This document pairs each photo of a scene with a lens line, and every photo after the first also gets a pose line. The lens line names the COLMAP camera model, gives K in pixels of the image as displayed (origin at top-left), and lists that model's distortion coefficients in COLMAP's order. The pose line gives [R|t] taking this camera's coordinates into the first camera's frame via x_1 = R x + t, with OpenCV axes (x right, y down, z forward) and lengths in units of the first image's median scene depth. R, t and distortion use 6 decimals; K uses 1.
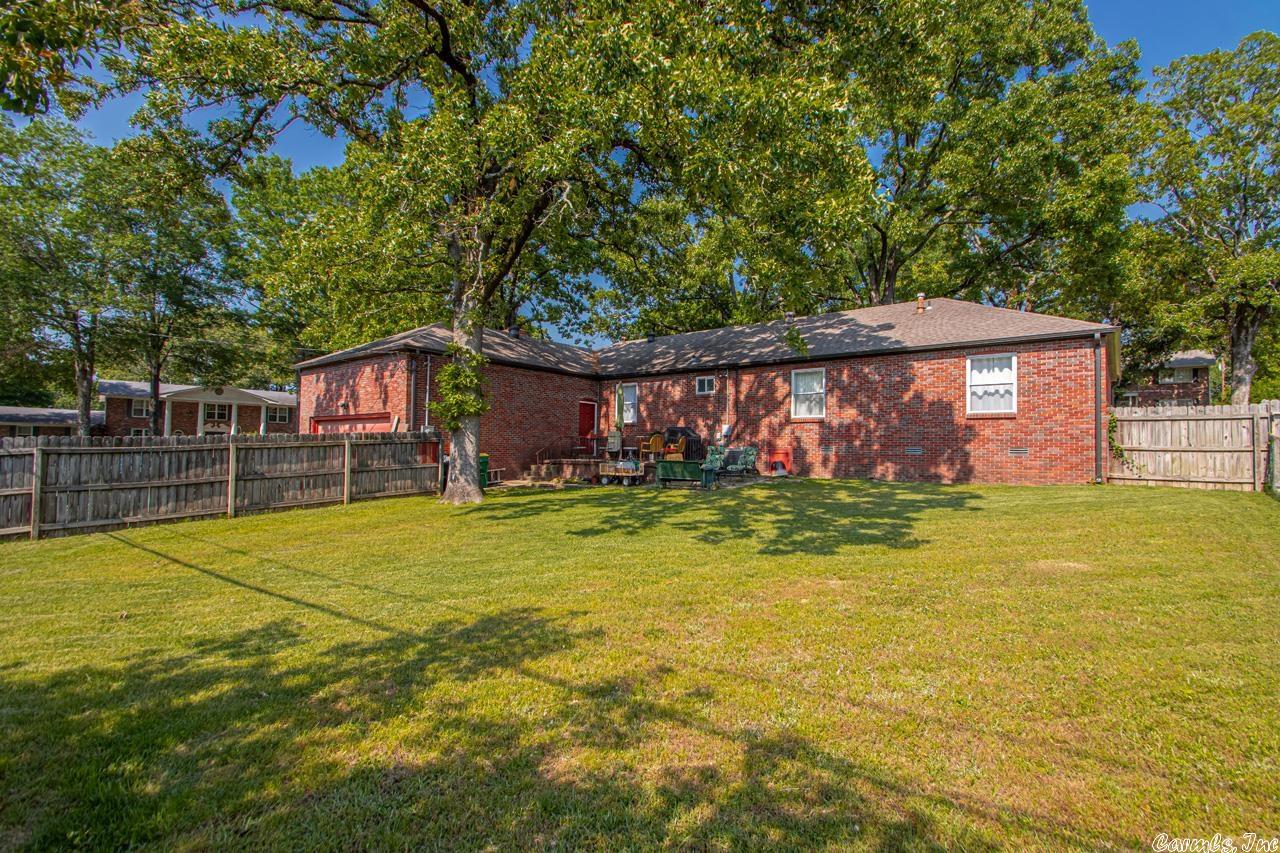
lens RADIAL K [[595.1, 0, 651.0], [0, 595.1, 430.6], [0, 0, 1]] dist [0.012625, -0.012997]
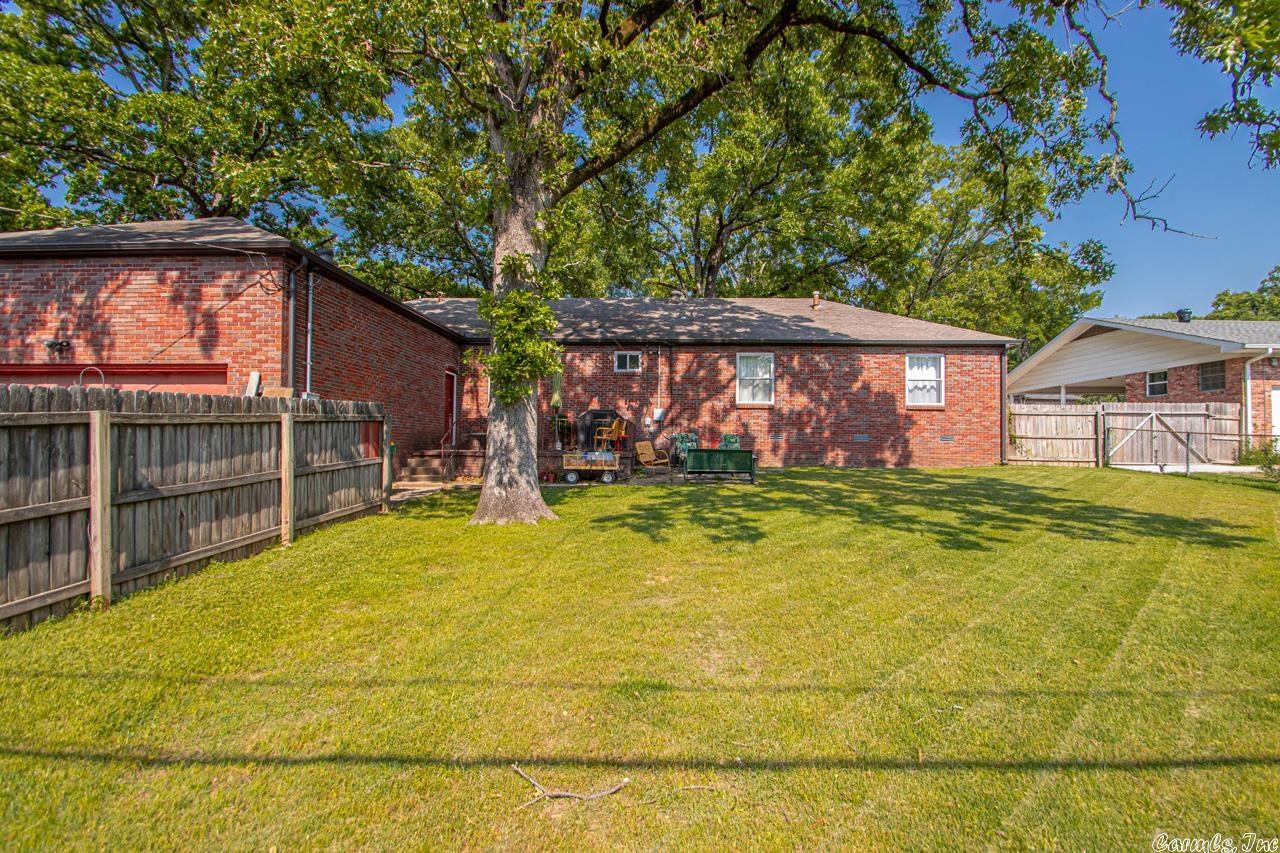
lens RADIAL K [[595.1, 0, 642.2], [0, 595.1, 422.4], [0, 0, 1]] dist [0.012625, -0.012997]
pose [[0.801499, 0.018963, 0.597695, -0.471112], [-0.020883, 0.999775, -0.003717, 0.016701], [-0.597631, -0.009502, 0.801715, 0.353954]]
